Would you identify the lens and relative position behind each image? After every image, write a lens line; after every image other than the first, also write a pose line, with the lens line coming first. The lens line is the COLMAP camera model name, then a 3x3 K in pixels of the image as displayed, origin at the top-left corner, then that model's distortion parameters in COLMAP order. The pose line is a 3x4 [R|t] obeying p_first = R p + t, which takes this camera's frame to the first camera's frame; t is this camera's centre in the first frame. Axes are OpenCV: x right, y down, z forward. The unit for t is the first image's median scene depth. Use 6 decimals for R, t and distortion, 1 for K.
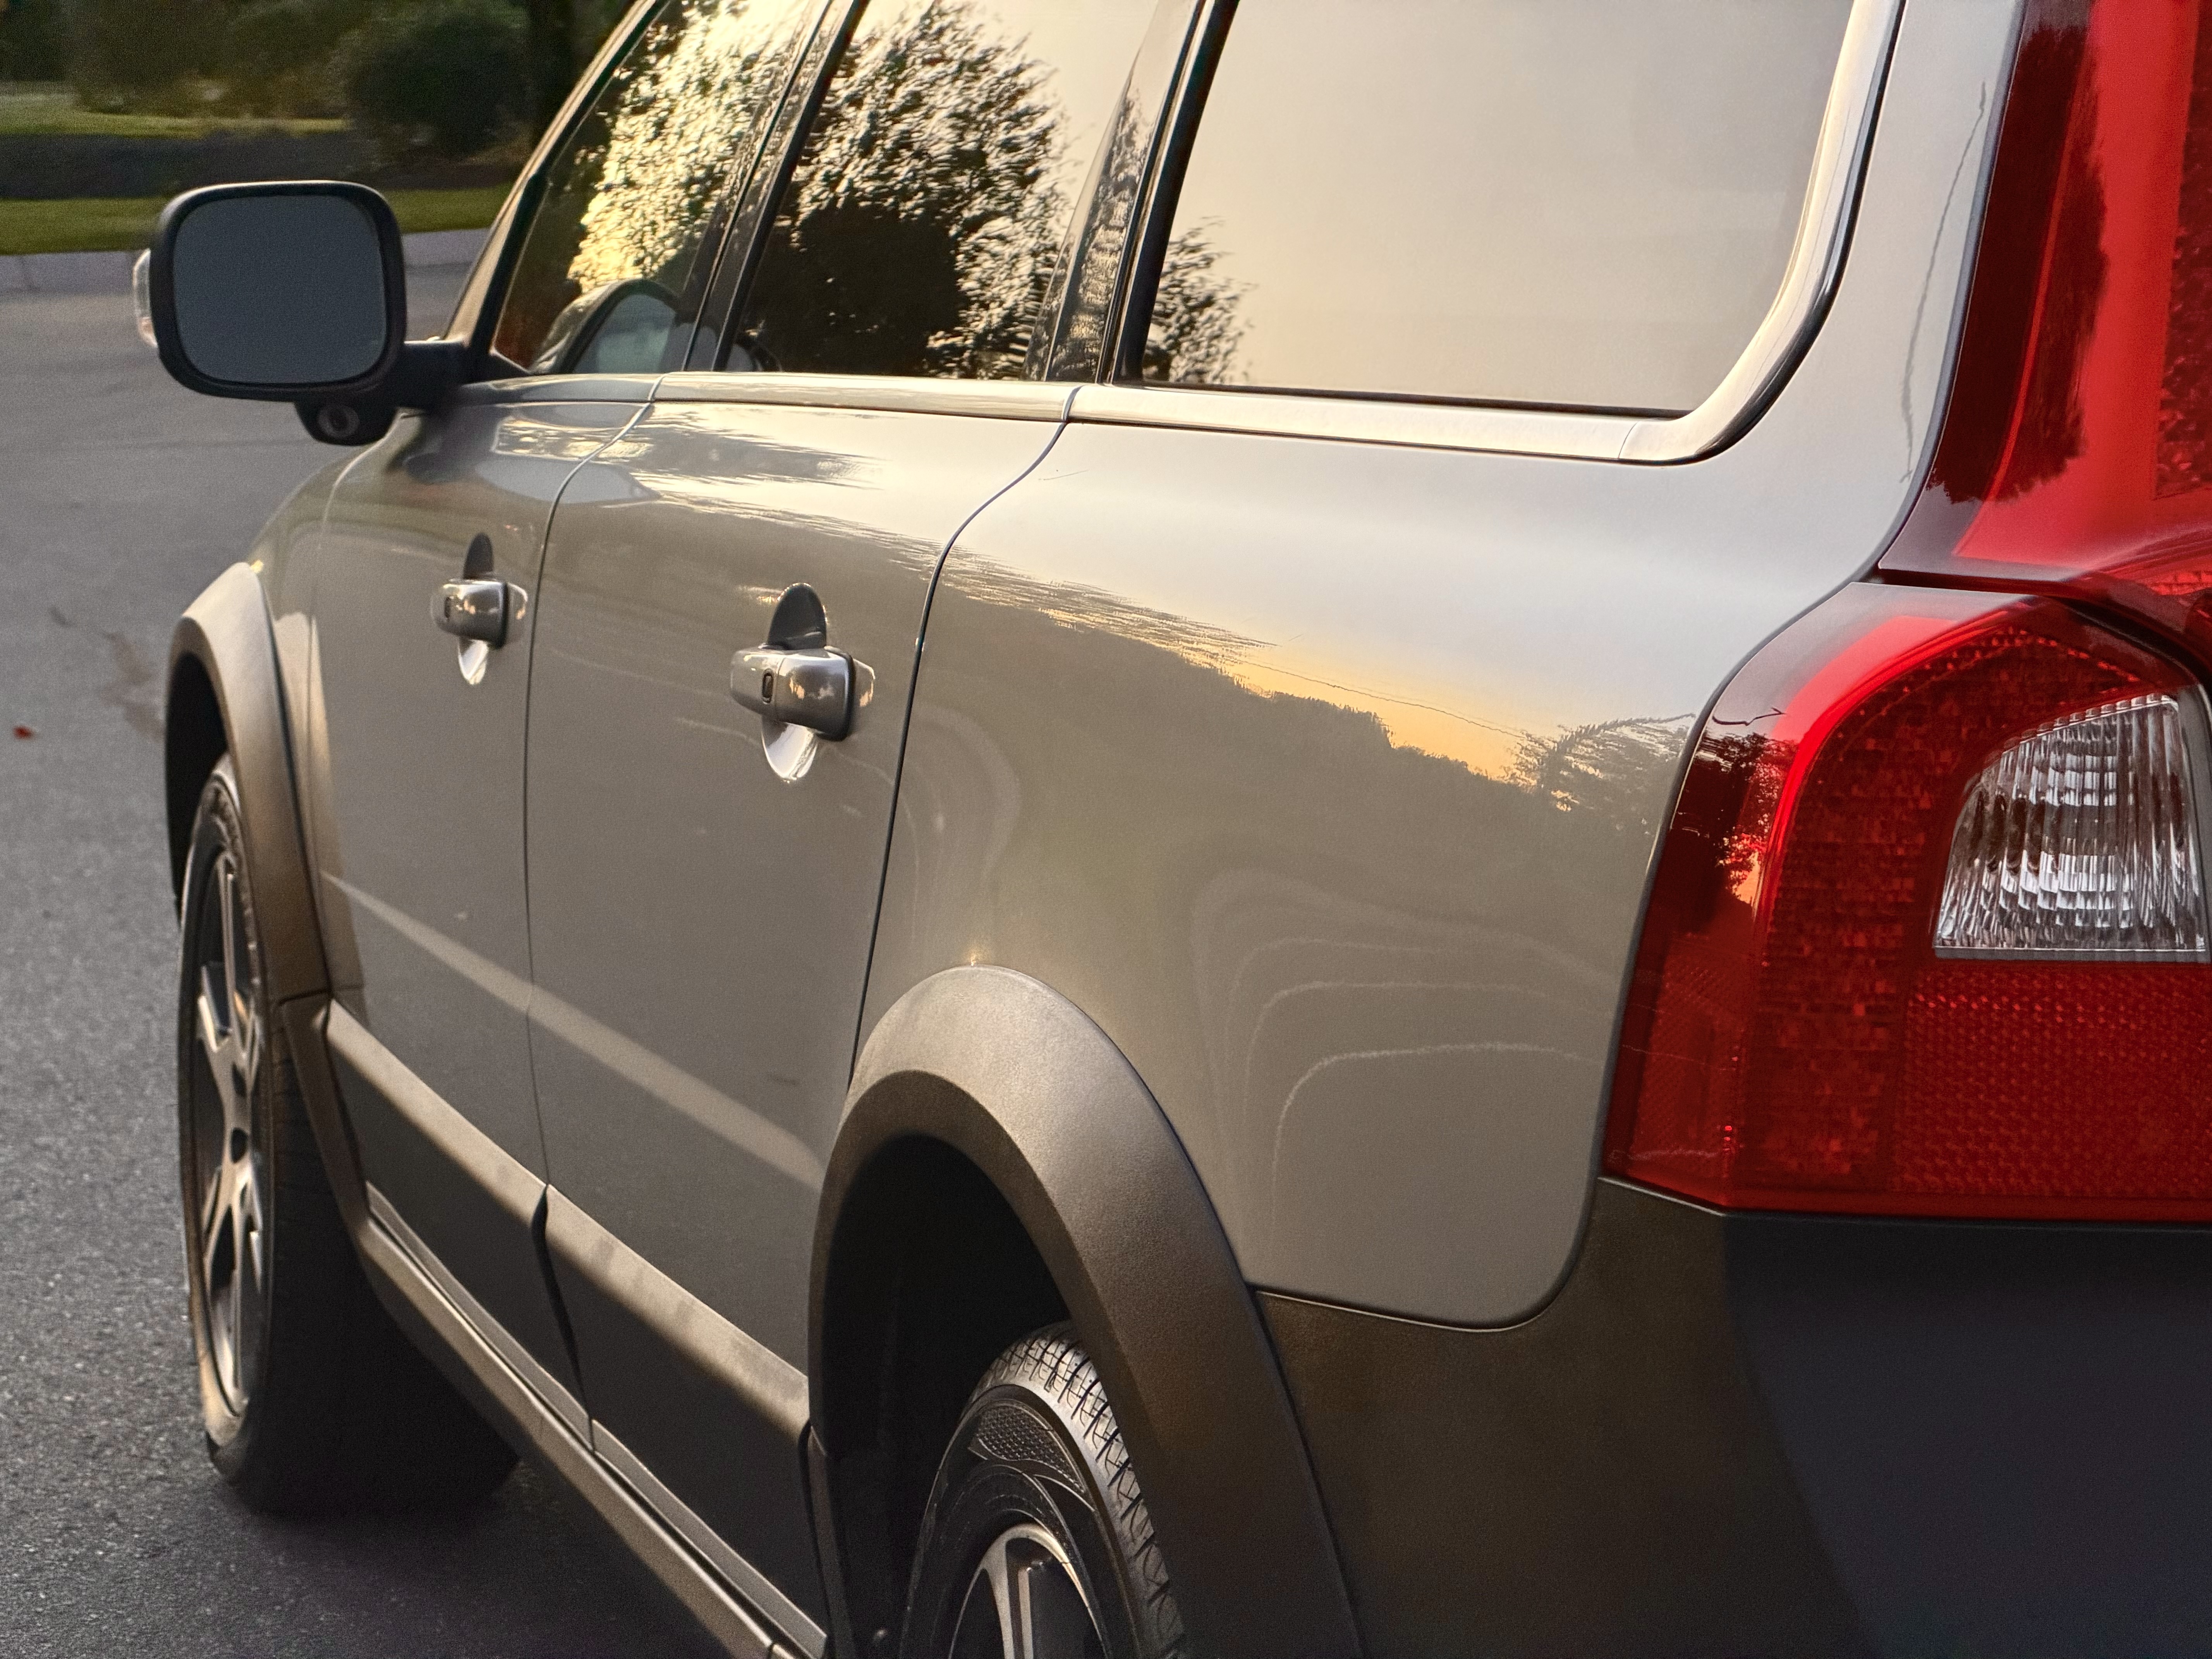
lens RADIAL K [[6713.1, 0, 1064.5], [0, 6713.1, 827.0], [0, 0, 1]] dist [0.206177, 0.401520]
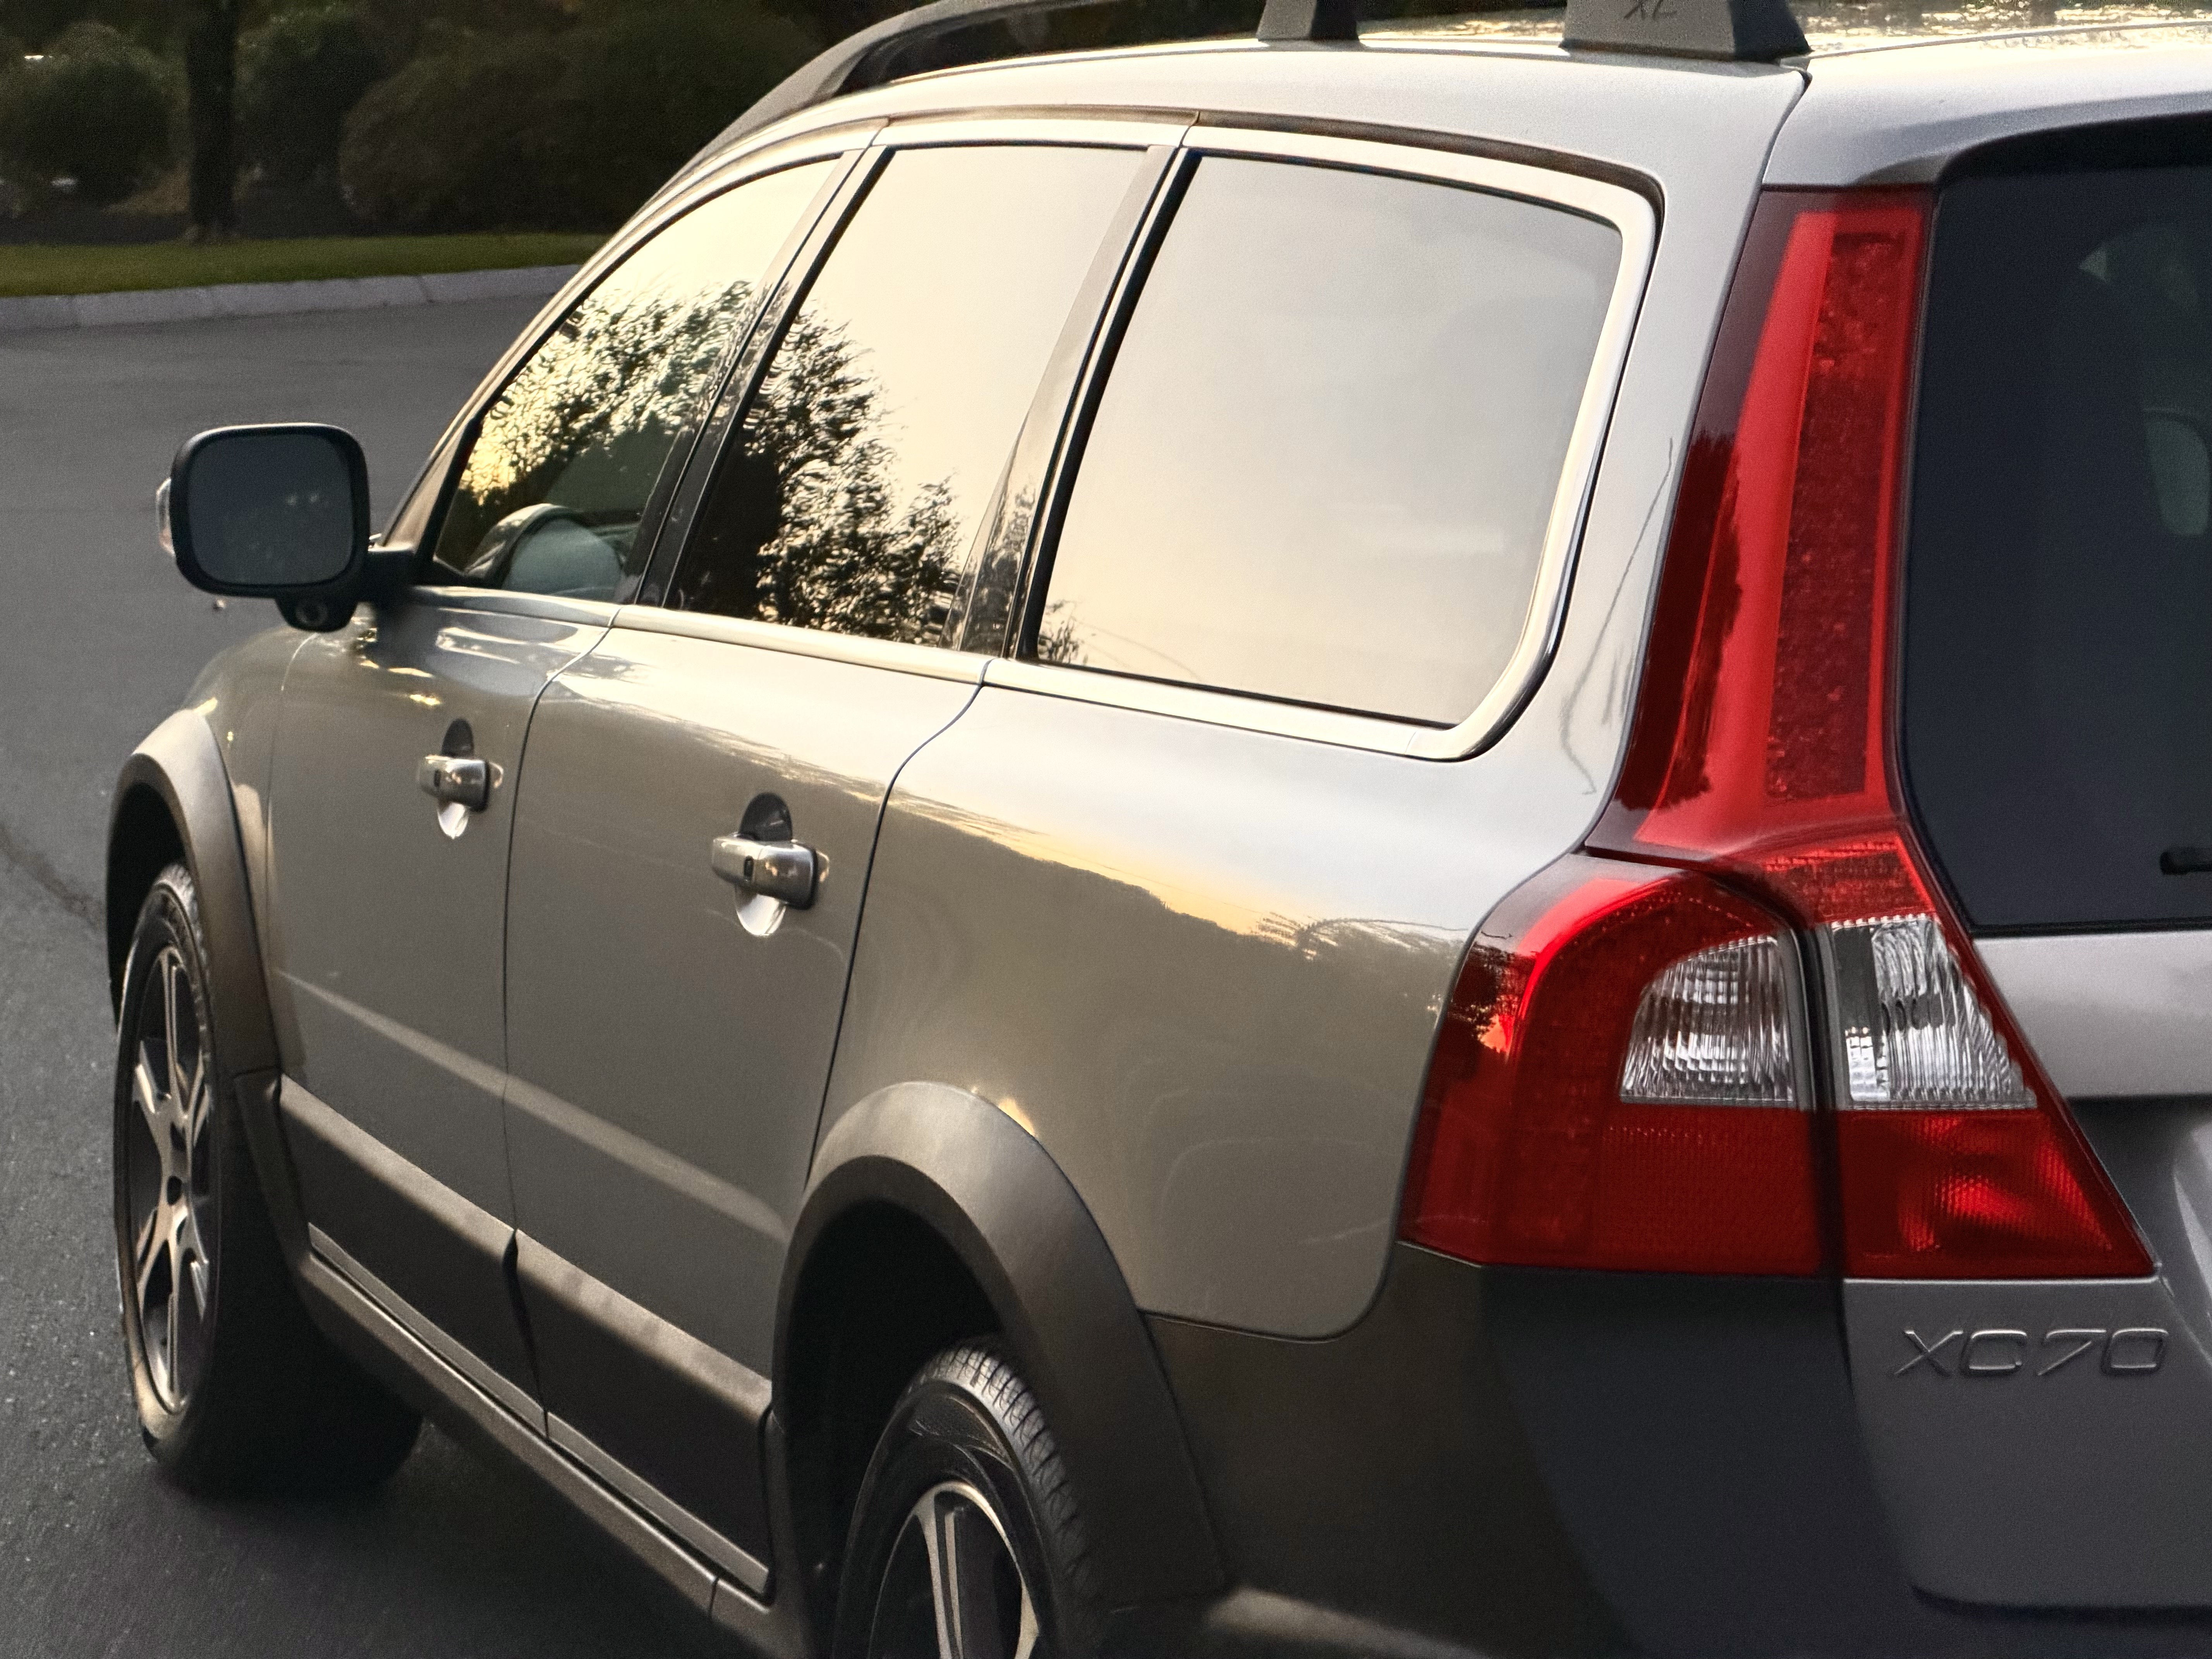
lens RADIAL K [[6713.1, 0, 1064.5], [0, 6713.1, 827.0], [0, 0, 1]] dist [0.206177, 0.401520]
pose [[0.998082, 0.012309, 0.060672, -0.065443], [-0.012052, 0.999917, -0.004600, -0.024789], [-0.060723, 0.003860, 0.998147, -0.376421]]
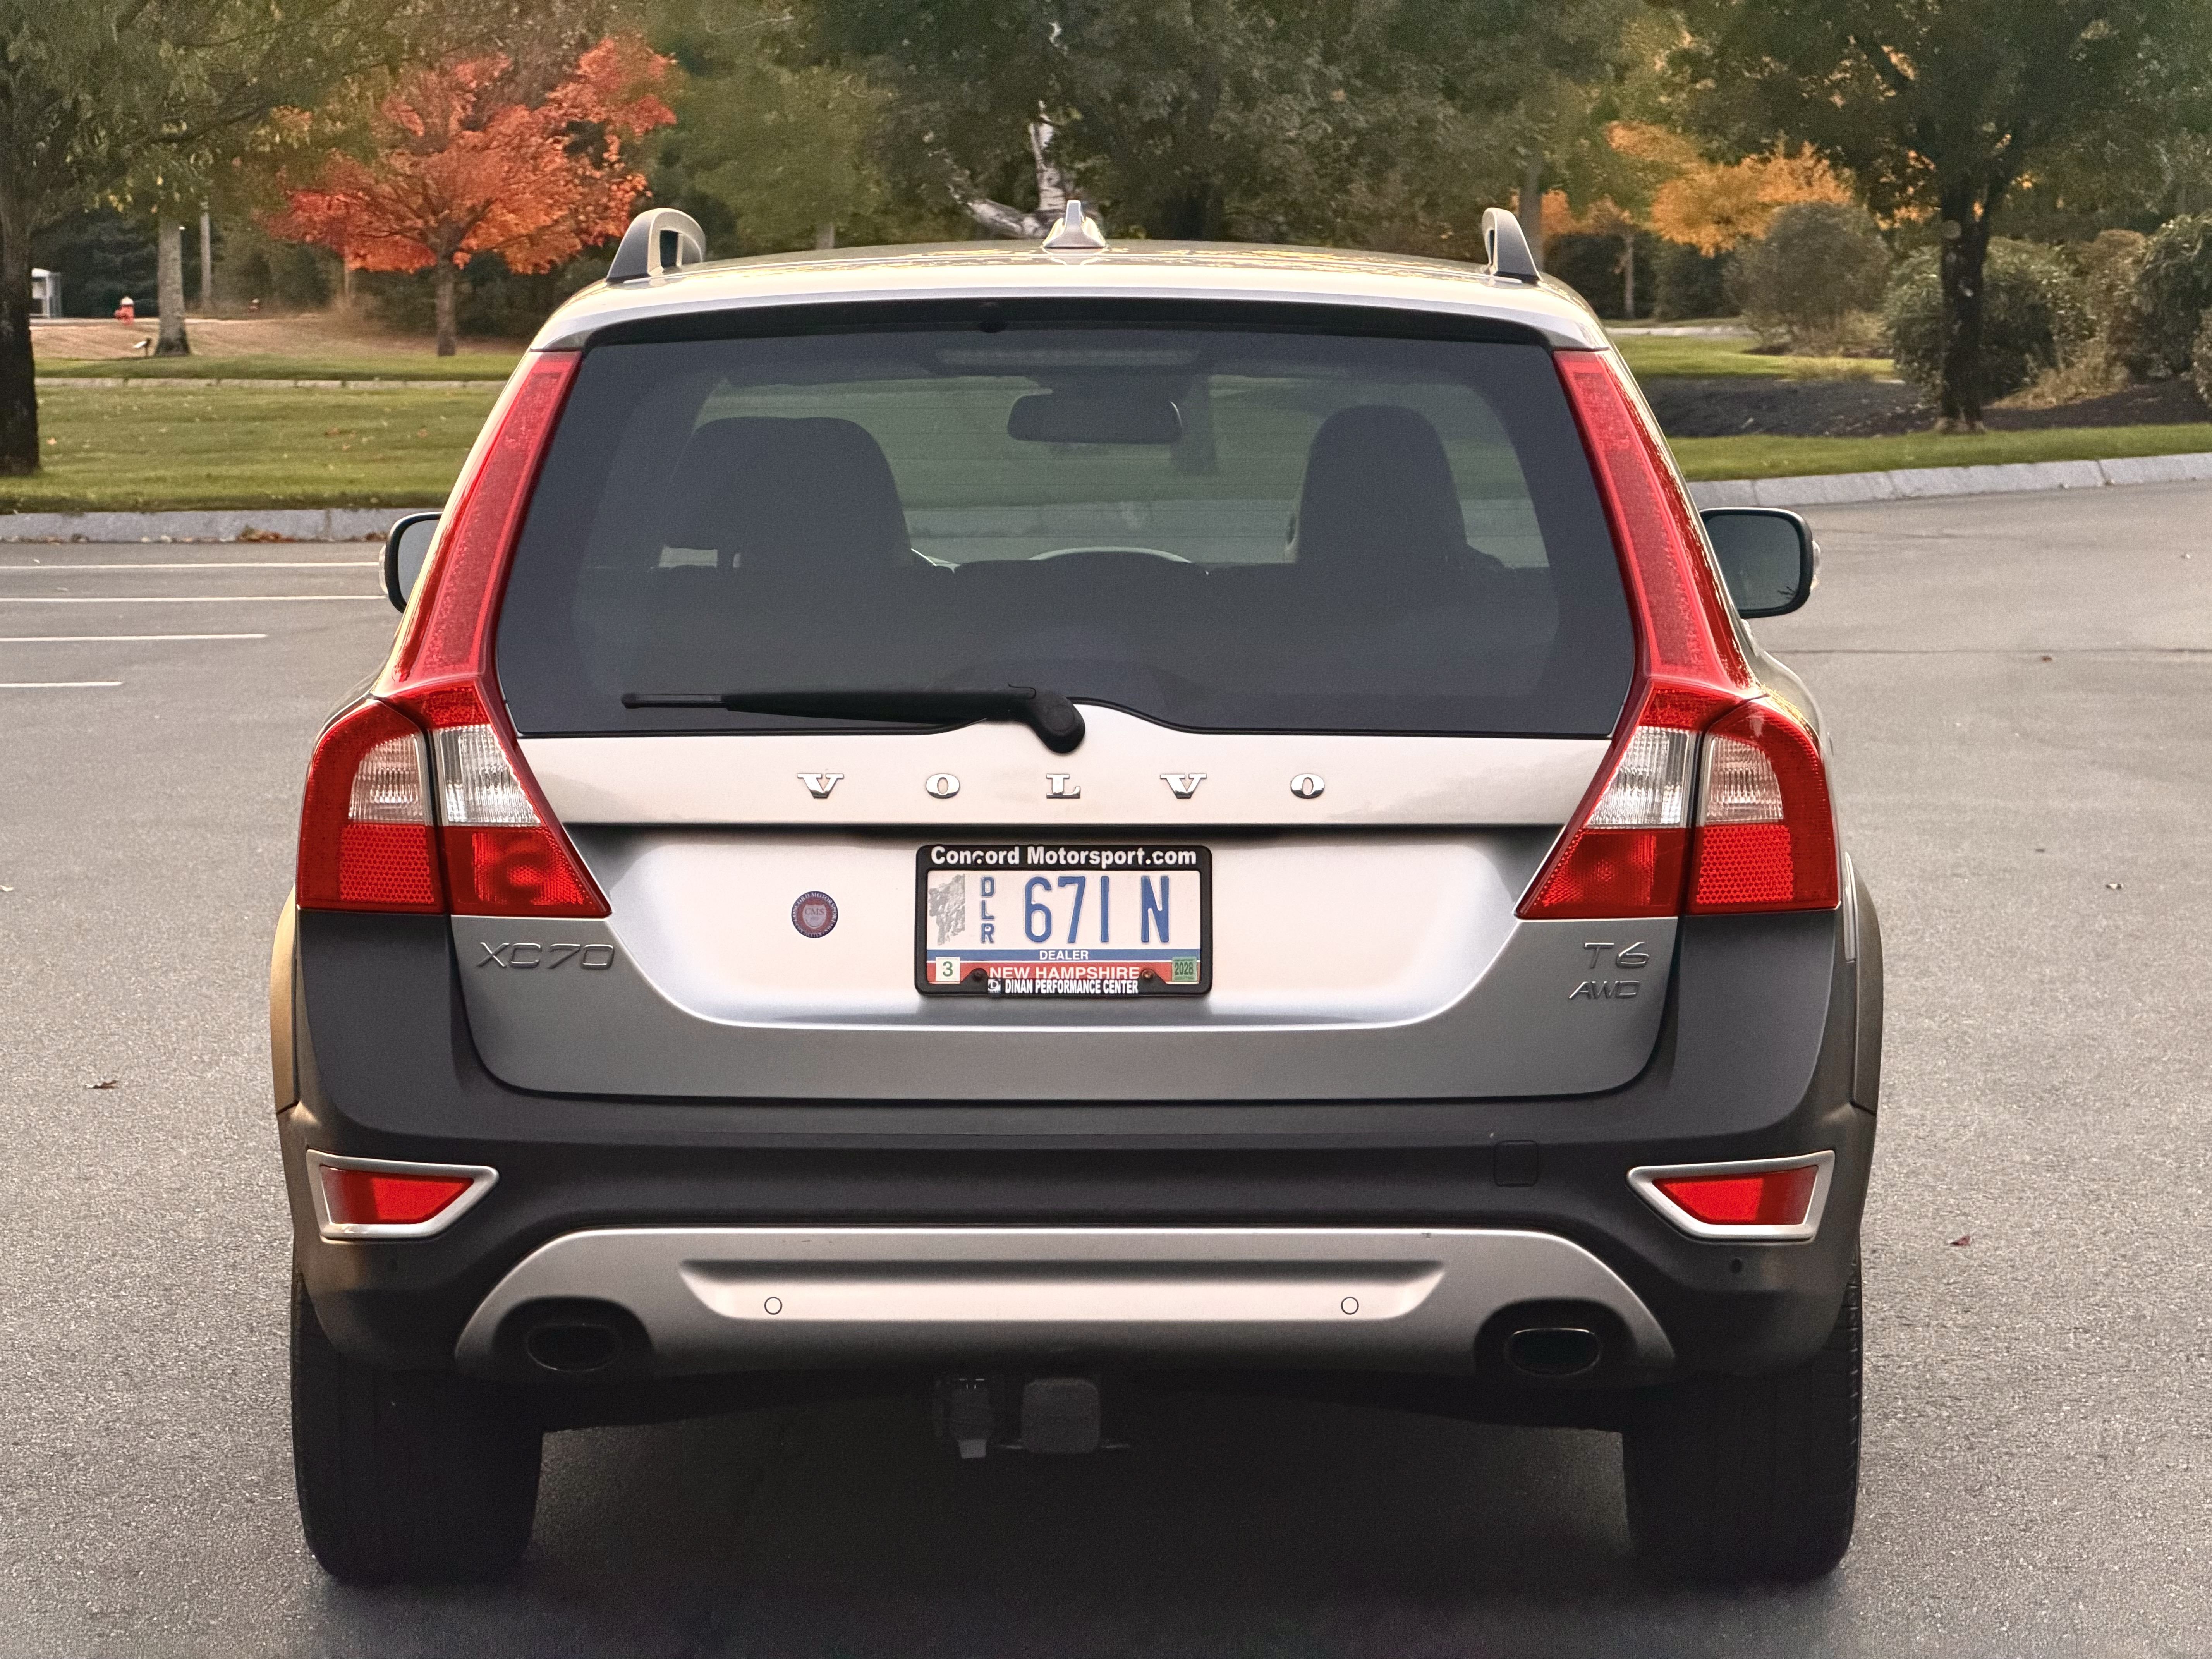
lens RADIAL K [[6713.1, 0, 1064.5], [0, 6713.1, 827.0], [0, 0, 1]] dist [0.206177, 0.401520]
pose [[0.962128, 0.030167, -0.270923, 0.875054], [-0.038646, 0.998914, -0.026017, 0.061419], [0.269844, 0.035502, 0.962249, -1.256427]]
